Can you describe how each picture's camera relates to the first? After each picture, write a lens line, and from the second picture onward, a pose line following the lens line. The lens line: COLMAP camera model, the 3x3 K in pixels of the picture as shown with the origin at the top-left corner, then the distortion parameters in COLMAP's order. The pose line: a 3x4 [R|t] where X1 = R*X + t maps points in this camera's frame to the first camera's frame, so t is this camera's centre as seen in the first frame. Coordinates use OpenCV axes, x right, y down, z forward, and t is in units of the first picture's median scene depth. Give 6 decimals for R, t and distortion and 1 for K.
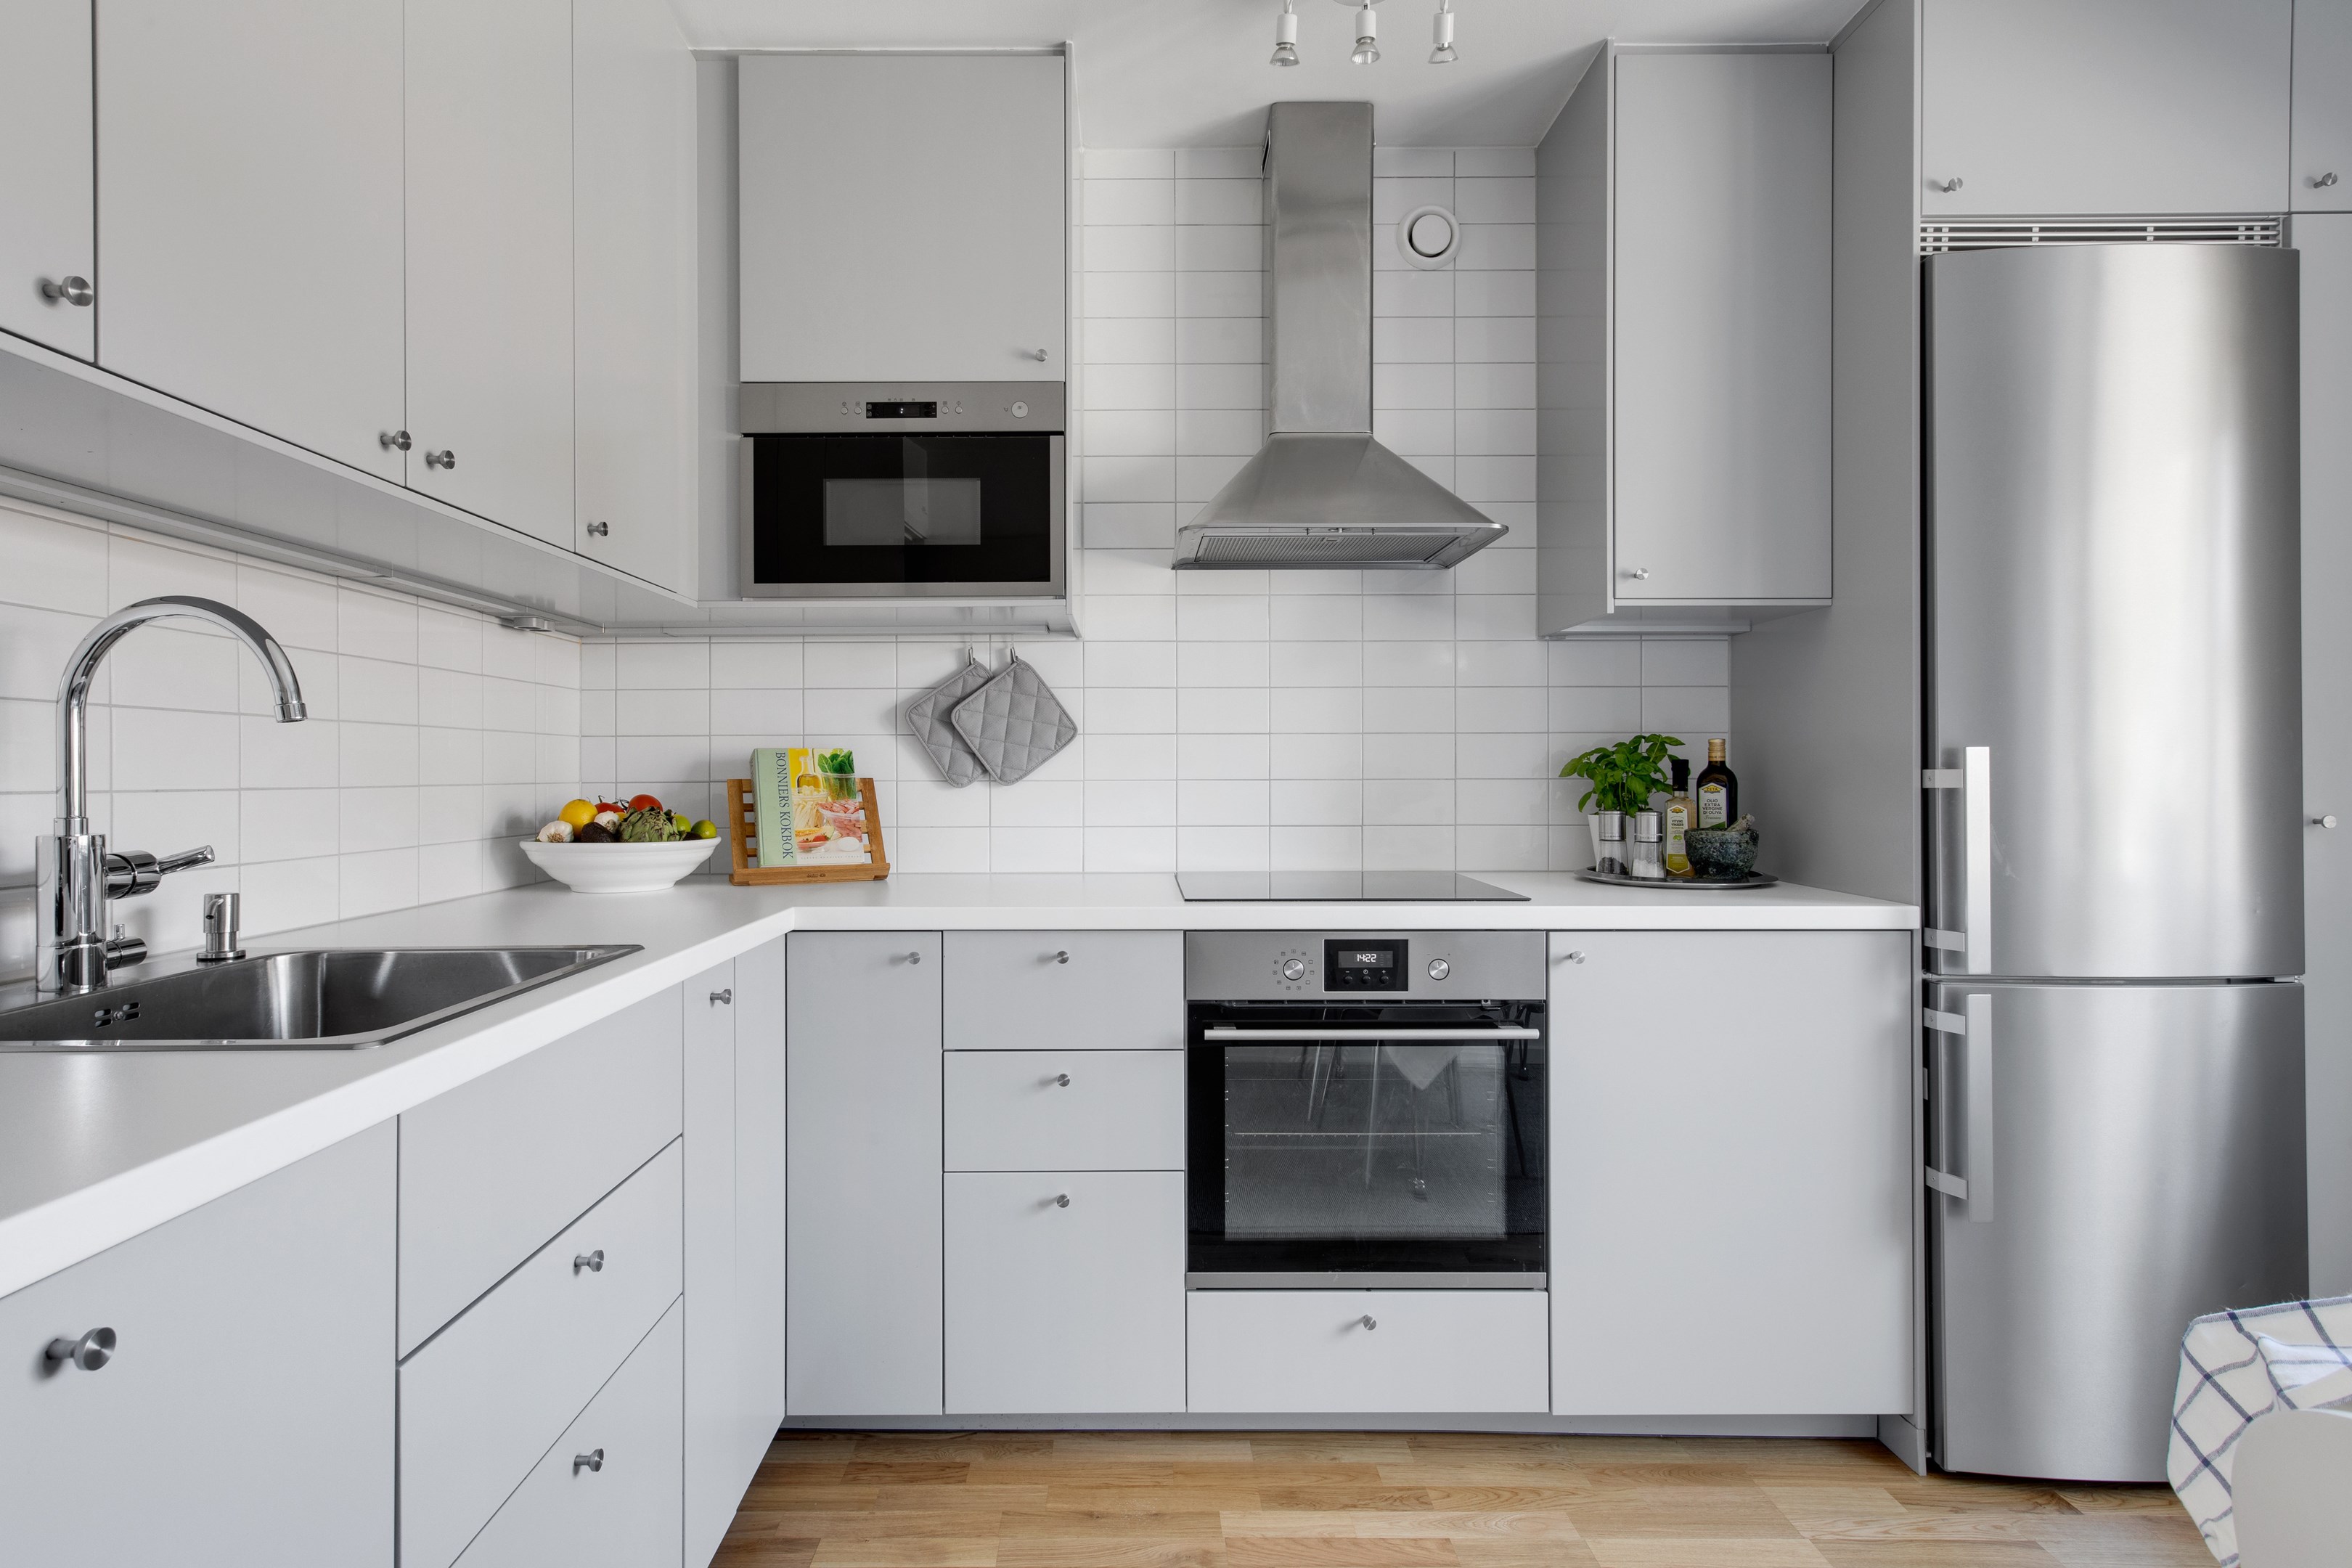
lens RADIAL K [[1210.2, 0, 1154.0], [0, 1210.2, 772.6], [0, 0, 1]] dist [0.016153, -0.001440]
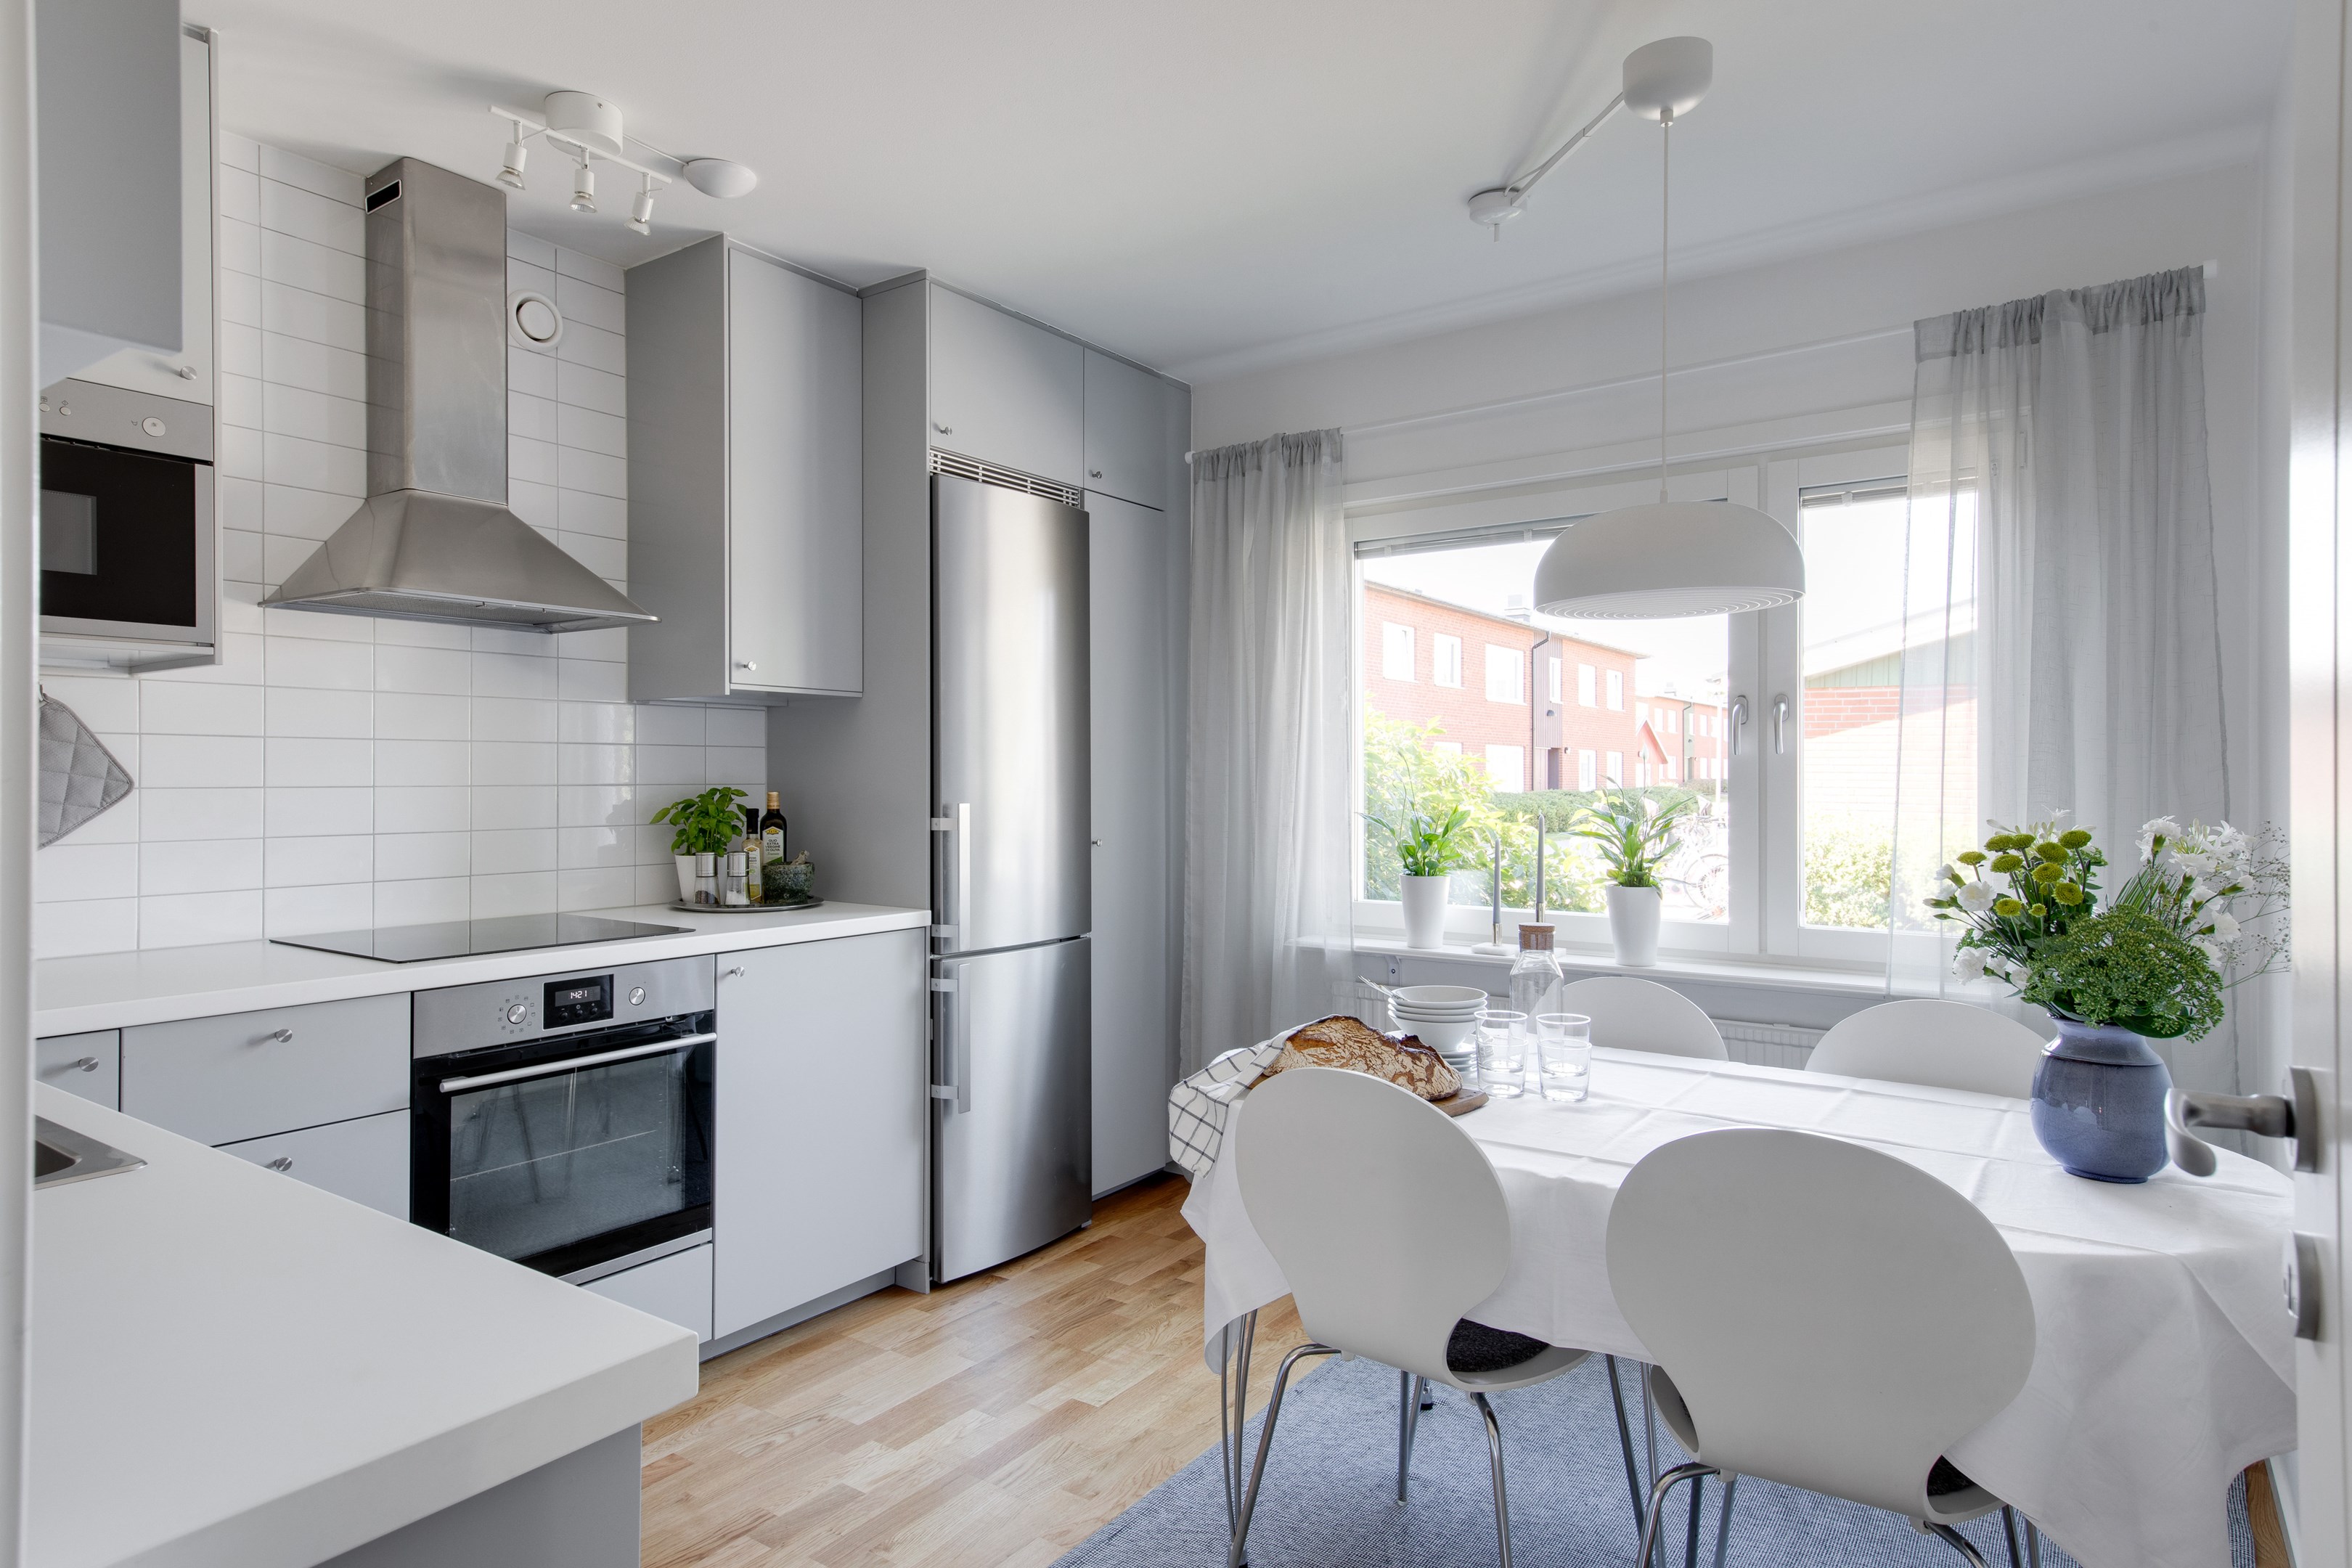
lens RADIAL K [[1357.0, 0, 1170.7], [0, 1357.0, 774.5], [0, 0, 1]] dist [0.028923, 0.000825]
pose [[0.577392, 0.003295, 0.816460, -0.540725], [-0.003058, 0.999994, -0.001873, -0.052206], [-0.816461, -0.001416, 0.577399, -0.191106]]
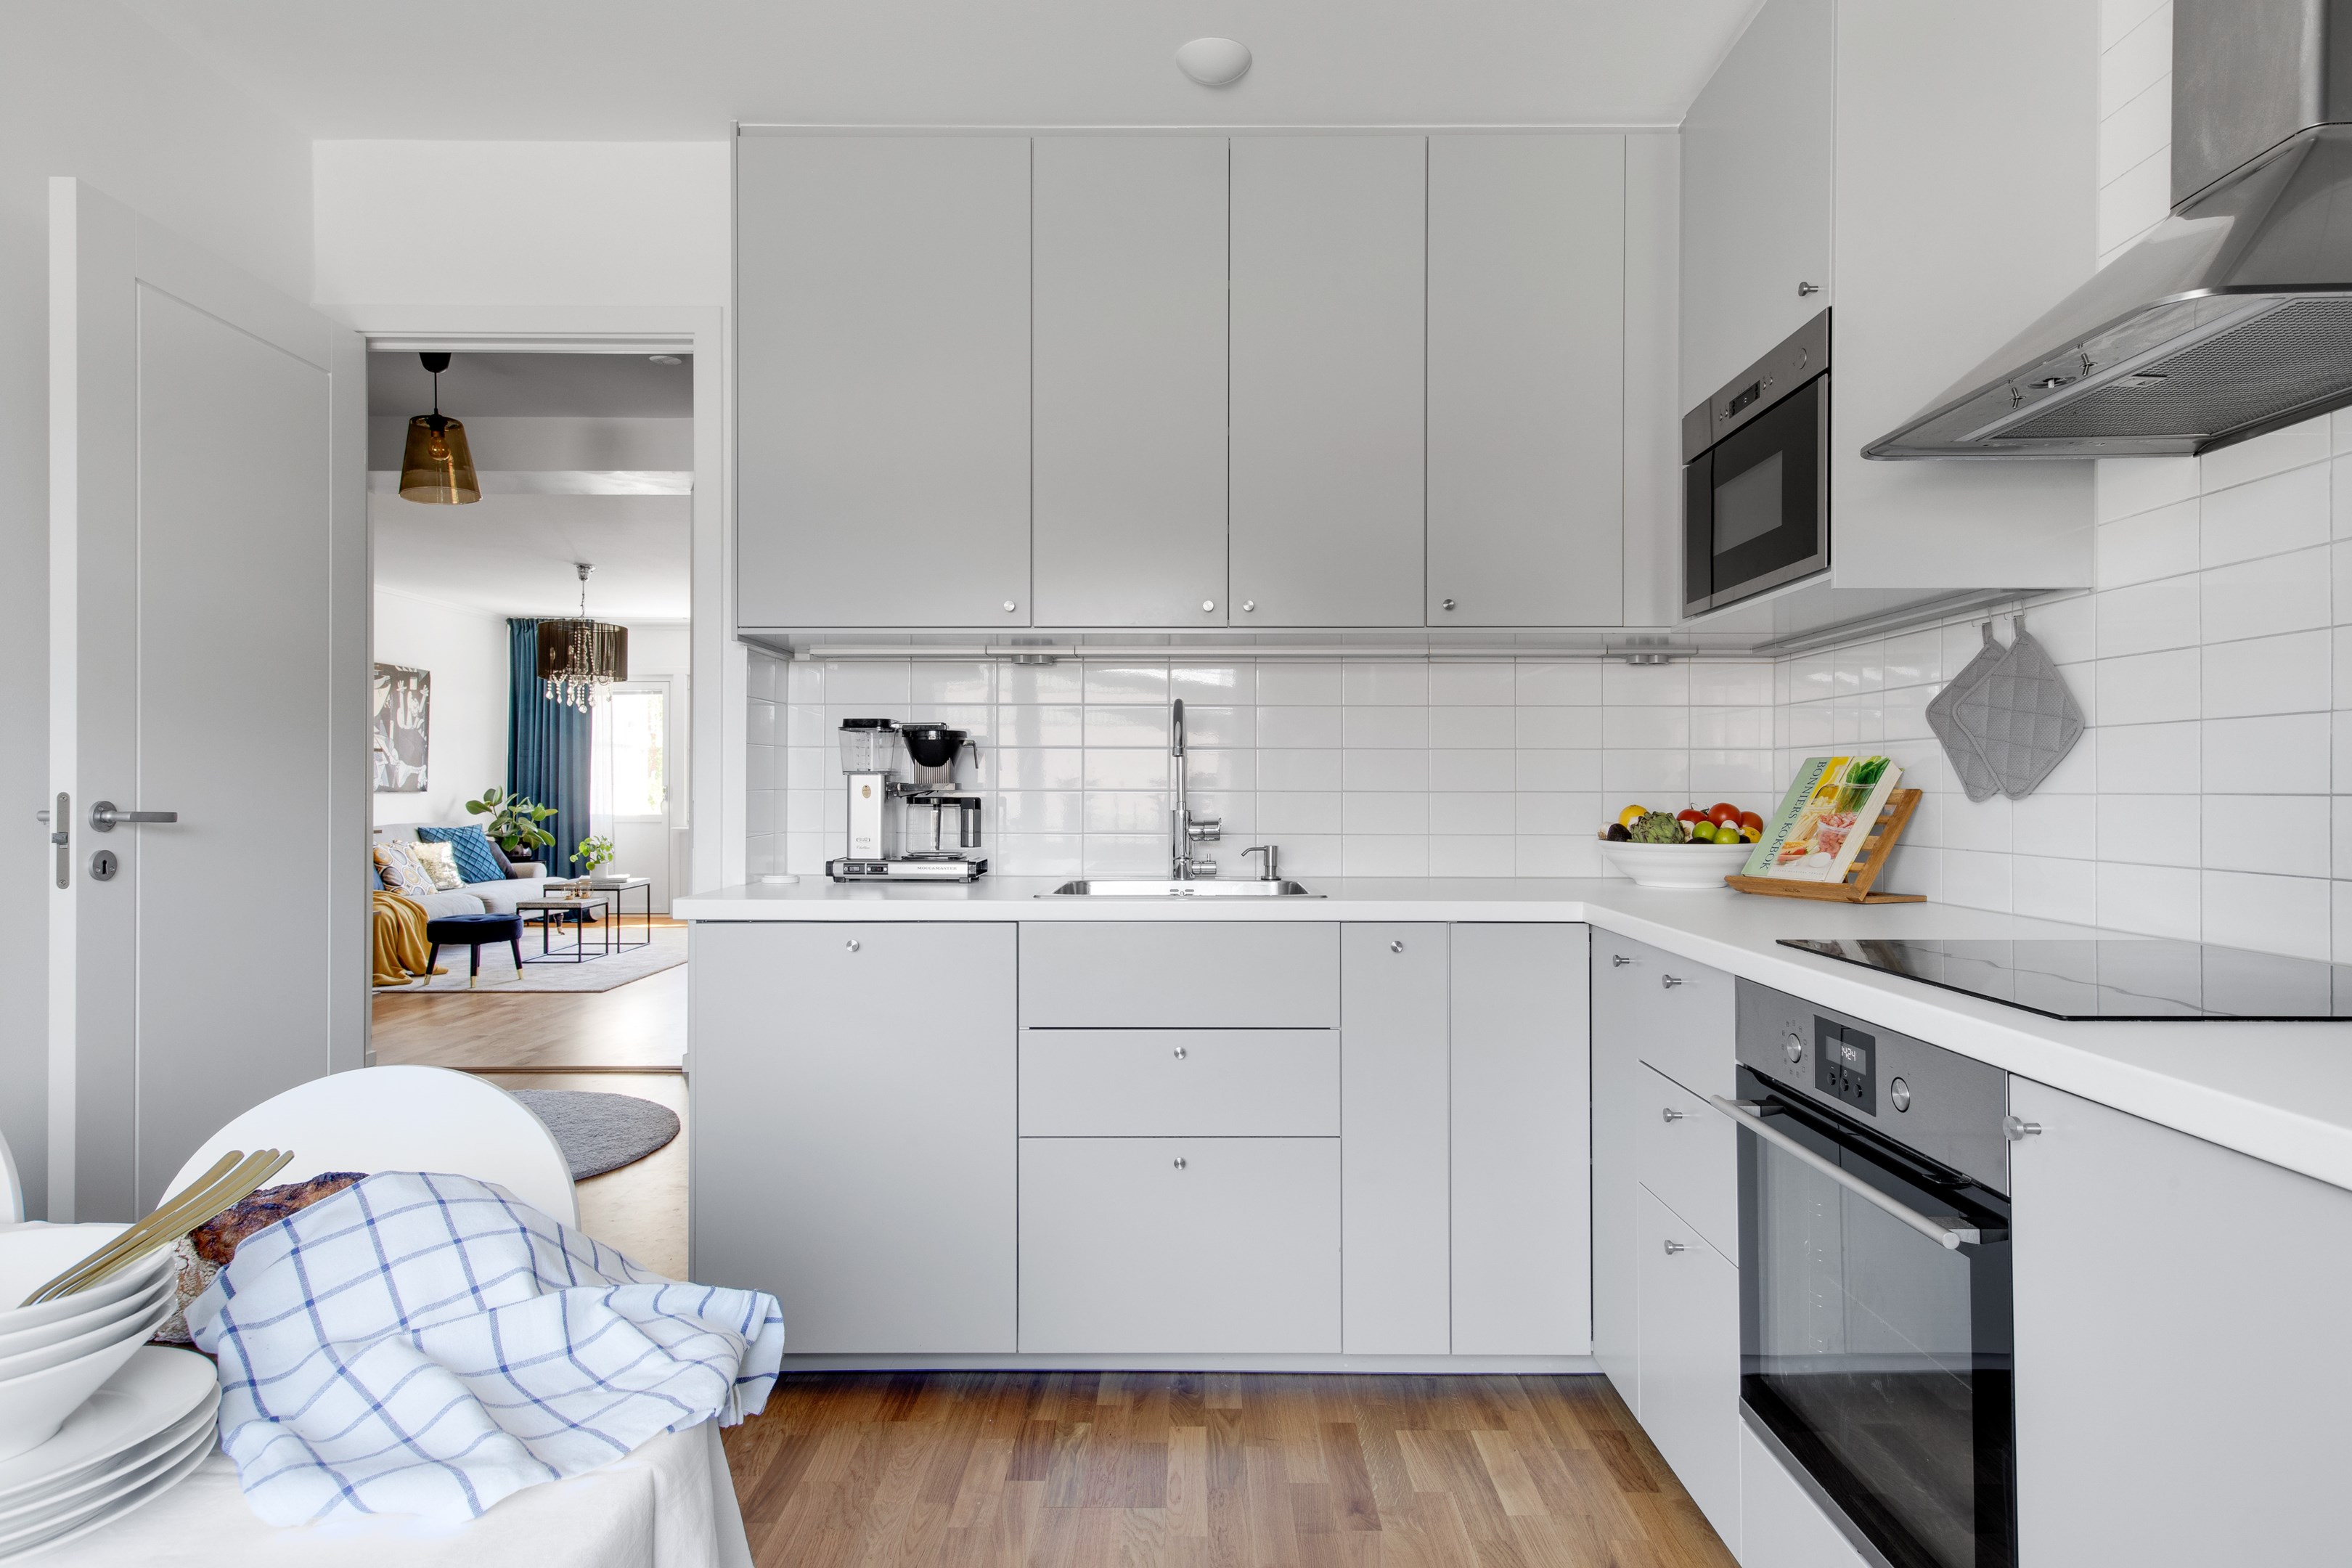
lens RADIAL K [[1303.9, 0, 1181.9], [0, 1303.9, 781.4], [0, 0, 1]] dist [0.012789, -0.000289]
pose [[-0.001871, -0.002611, -0.999995, 0.868532], [-0.006724, 0.999974, -0.002598, 0.005576], [0.999976, 0.006719, -0.001888, 0.597436]]
